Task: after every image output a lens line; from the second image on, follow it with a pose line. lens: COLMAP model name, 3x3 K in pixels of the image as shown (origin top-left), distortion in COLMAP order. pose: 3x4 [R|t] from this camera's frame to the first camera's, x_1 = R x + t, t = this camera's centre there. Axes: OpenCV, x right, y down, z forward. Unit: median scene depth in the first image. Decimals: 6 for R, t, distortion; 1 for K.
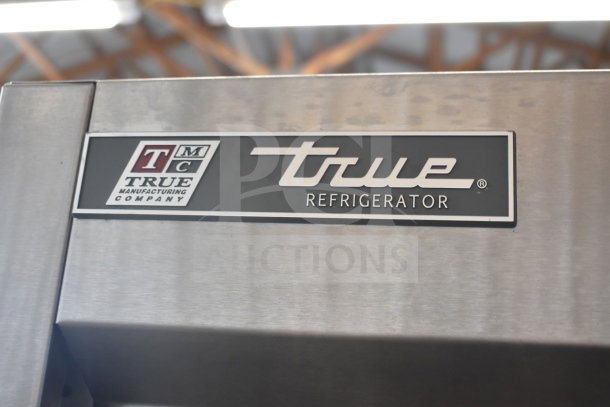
lens RADIAL K [[749.9, 0, 305.2], [0, 749.9, 203.2], [0, 0, 1]] dist [0.000821, 0.000000]
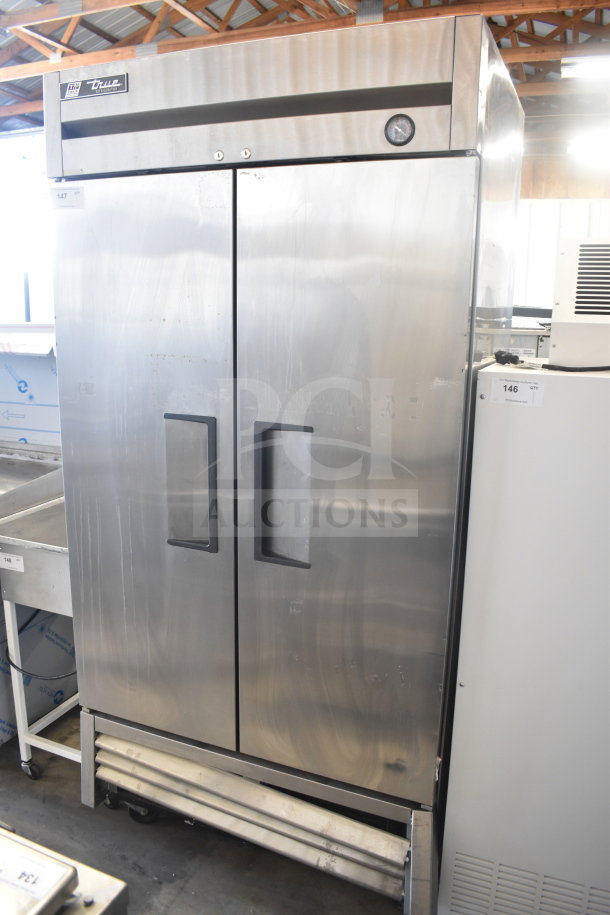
lens RADIAL K [[705.1, 0, 304.7], [0, 705.1, 458.0], [0, 0, 1]] dist [-0.078230, 0.005587]
pose [[0.979958, -0.014287, -0.198689, 2.388993], [0.107275, 0.878291, 0.465938, 0.174808], [0.167850, -0.477914, 0.862221, -4.218728]]
